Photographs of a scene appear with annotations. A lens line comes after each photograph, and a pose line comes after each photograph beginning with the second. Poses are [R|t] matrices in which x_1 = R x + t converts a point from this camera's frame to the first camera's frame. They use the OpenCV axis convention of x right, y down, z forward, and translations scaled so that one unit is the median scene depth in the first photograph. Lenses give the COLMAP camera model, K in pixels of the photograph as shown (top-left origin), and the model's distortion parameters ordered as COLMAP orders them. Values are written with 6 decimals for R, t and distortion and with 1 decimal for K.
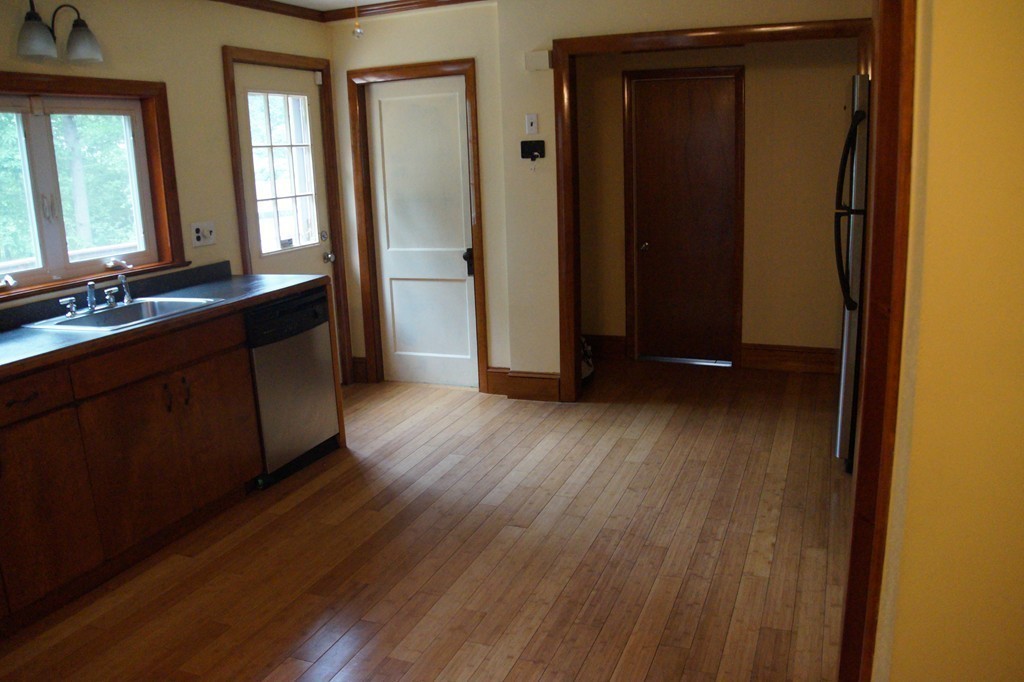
lens RADIAL K [[814.7, 0, 512.0], [0, 814.7, 341.0], [0, 0, 1]] dist [-0.176216, 0.109954]
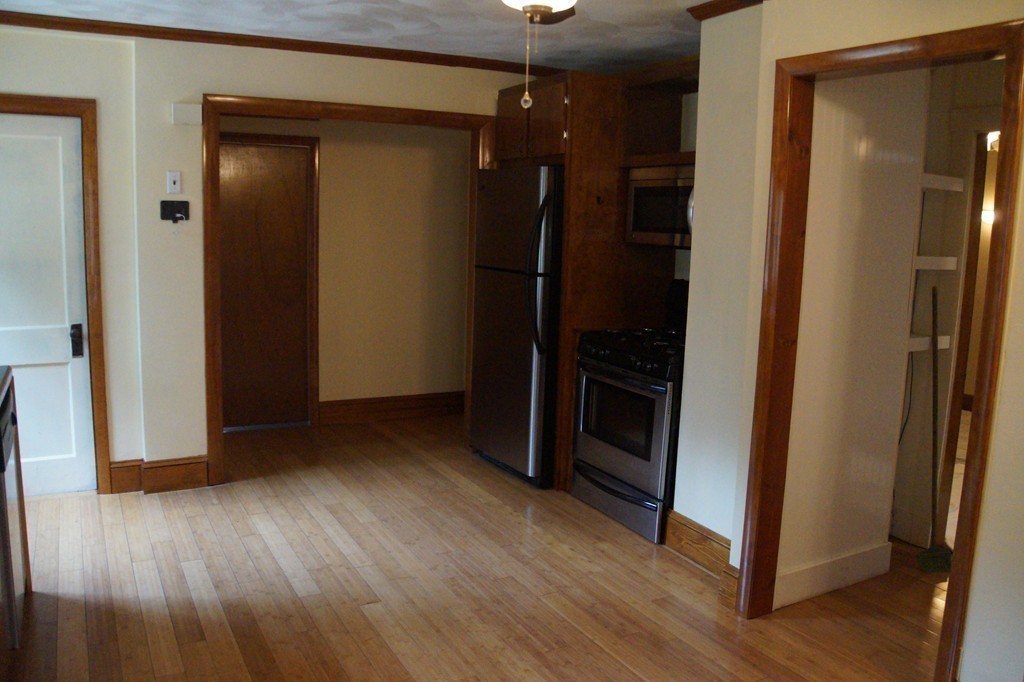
lens RADIAL K [[814.7, 0, 512.0], [0, 814.7, 341.0], [0, 0, 1]] dist [-0.176216, 0.109954]
pose [[0.635363, -0.062929, 0.769645, -0.443827], [0.123404, 0.992139, -0.020753, -0.029220], [-0.762290, 0.108163, 0.638134, 0.174526]]
